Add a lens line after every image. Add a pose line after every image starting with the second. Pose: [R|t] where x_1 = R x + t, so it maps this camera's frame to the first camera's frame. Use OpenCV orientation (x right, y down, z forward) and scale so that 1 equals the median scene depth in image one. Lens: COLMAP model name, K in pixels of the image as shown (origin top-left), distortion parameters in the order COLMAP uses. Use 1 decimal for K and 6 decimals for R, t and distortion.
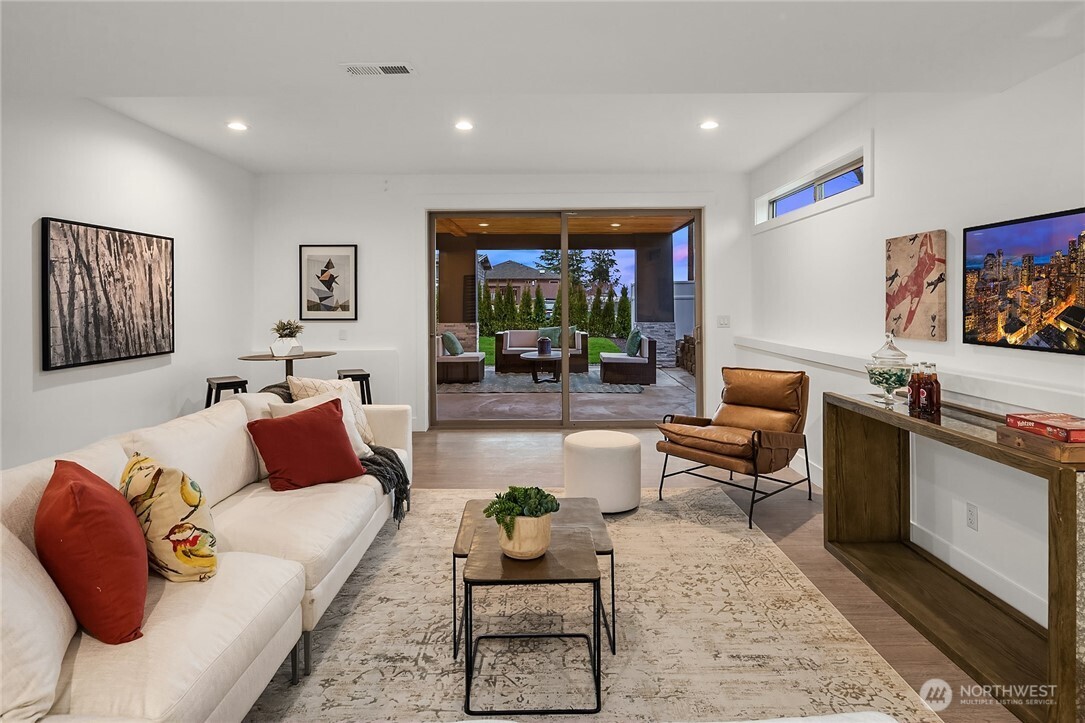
lens RADIAL K [[584.7, 0, 541.7], [0, 584.7, 360.8], [0, 0, 1]] dist [-0.000169, -0.000079]
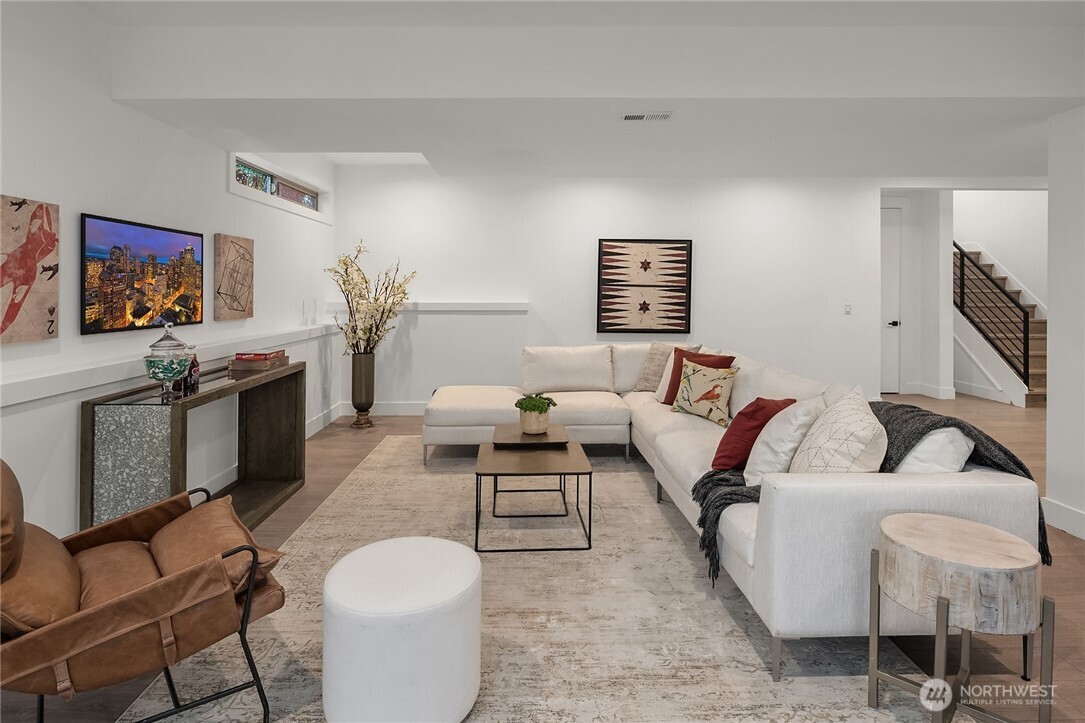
lens RADIAL K [[584.7, 0, 542.8], [0, 584.7, 361.5], [0, 0, 1]] dist [-0.000169, -0.000079]
pose [[-0.999839, -0.011217, -0.014030, -0.005601], [-0.013986, 0.976245, 0.216219, -0.227364], [0.011271, 0.216380, -0.976244, 2.172750]]
